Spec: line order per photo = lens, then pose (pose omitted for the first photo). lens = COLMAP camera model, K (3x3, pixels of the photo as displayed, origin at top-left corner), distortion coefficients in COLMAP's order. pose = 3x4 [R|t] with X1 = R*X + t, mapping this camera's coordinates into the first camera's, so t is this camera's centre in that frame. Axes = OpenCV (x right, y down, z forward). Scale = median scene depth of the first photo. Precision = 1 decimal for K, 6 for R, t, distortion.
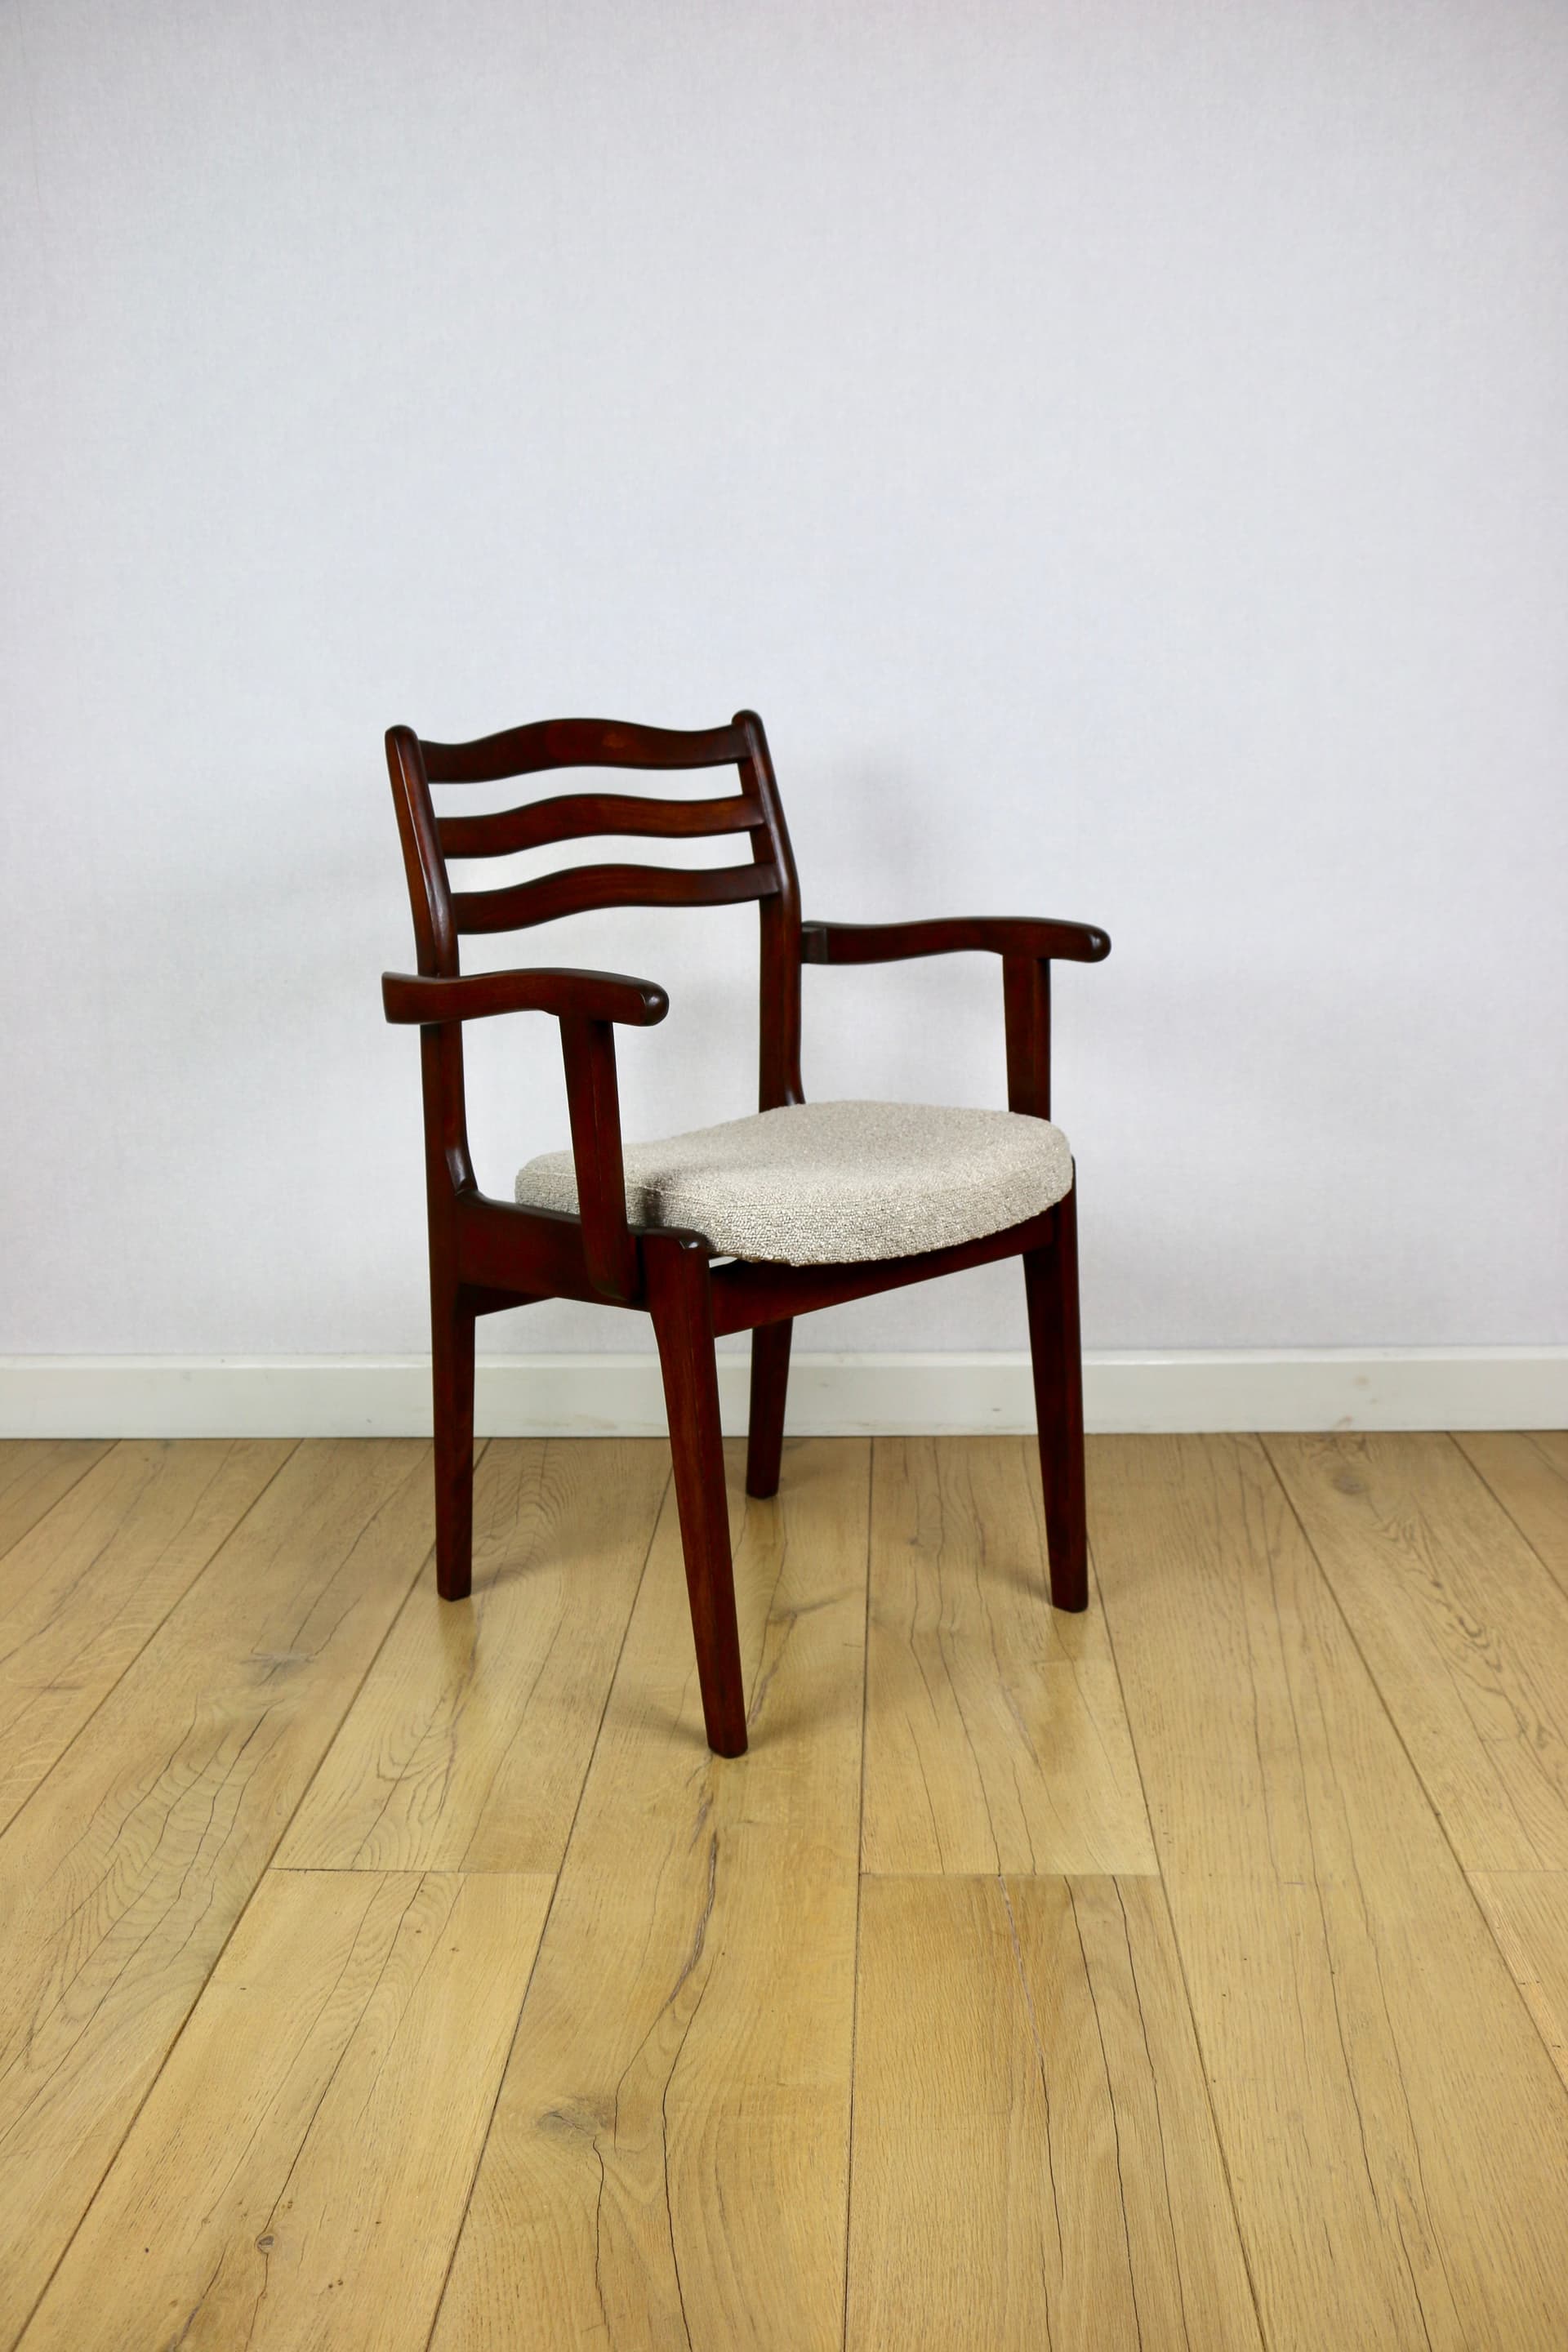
lens RADIAL K [[2226.5, 0, 784.0], [0, 2226.5, 1176.0], [0, 0, 1]] dist [-0.138610, 0.210128]
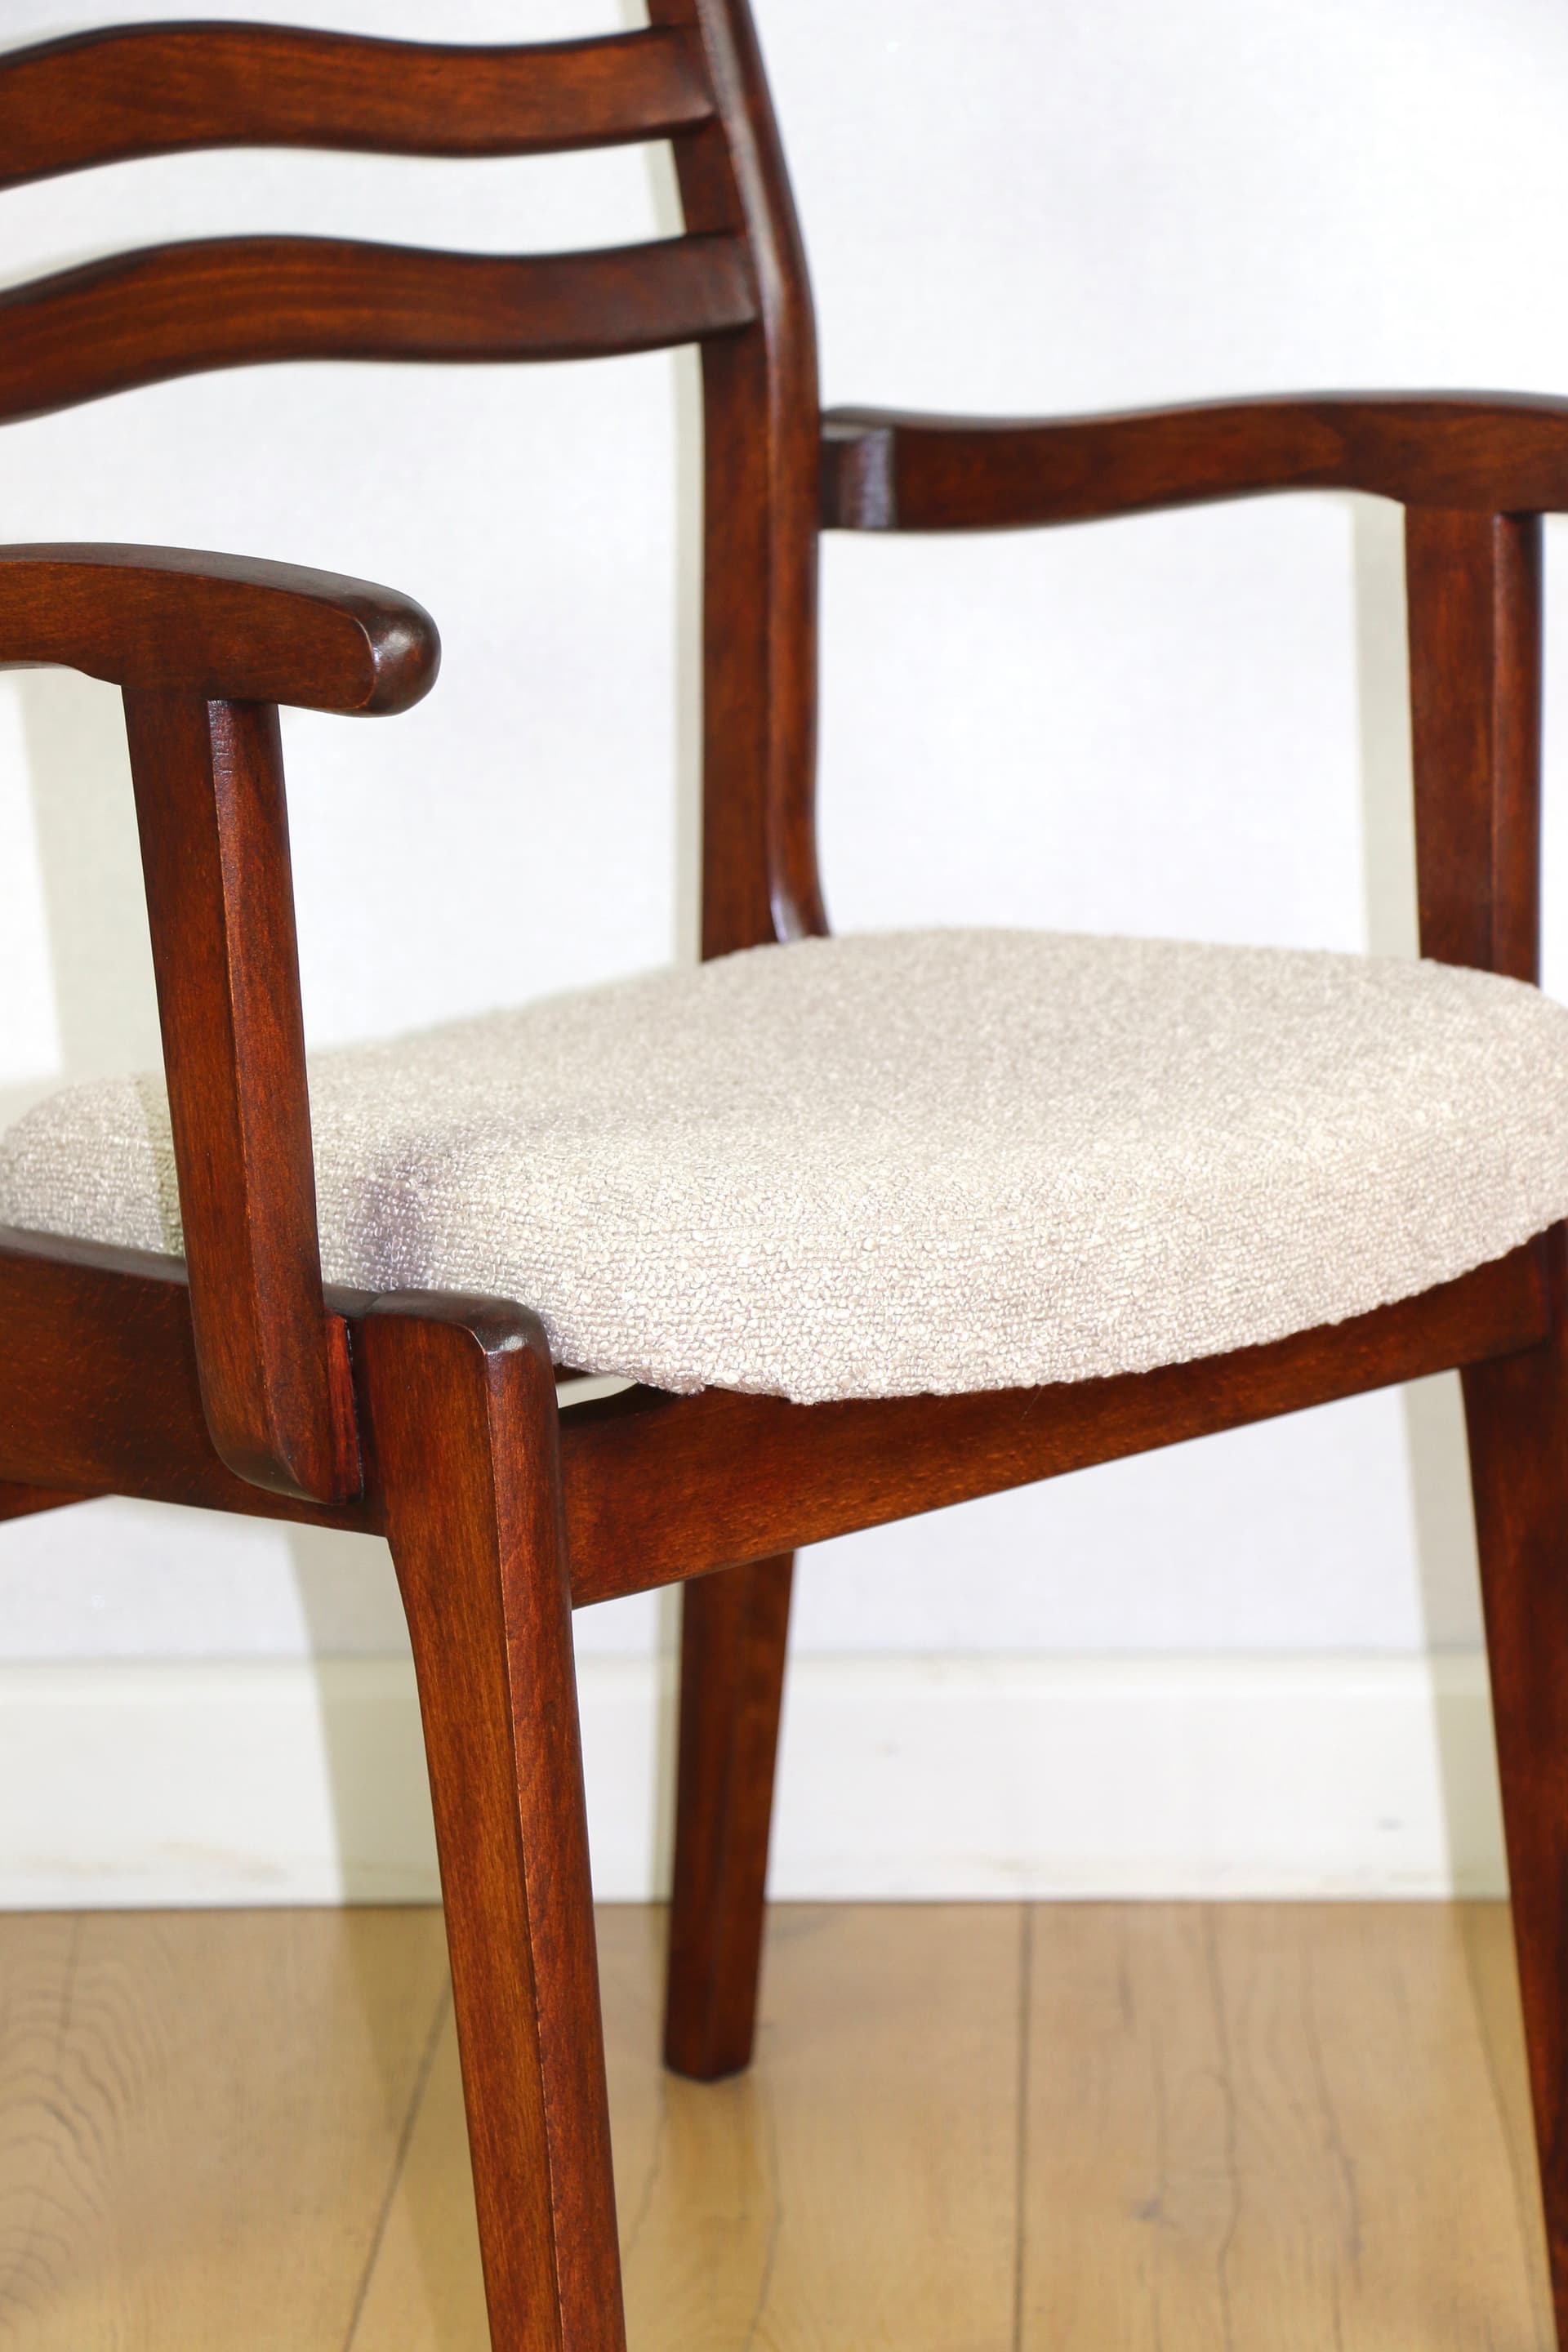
lens RADIAL K [[2702.8, 0, 784.0], [0, 2702.8, 1176.0], [0, 0, 1]] dist [-0.076559, 0.306381]
pose [[0.999993, -0.000812, -0.003721, 0.004406], [0.000745, 0.999842, -0.017762, 0.014760], [0.003735, 0.017759, 0.999835, 0.695811]]
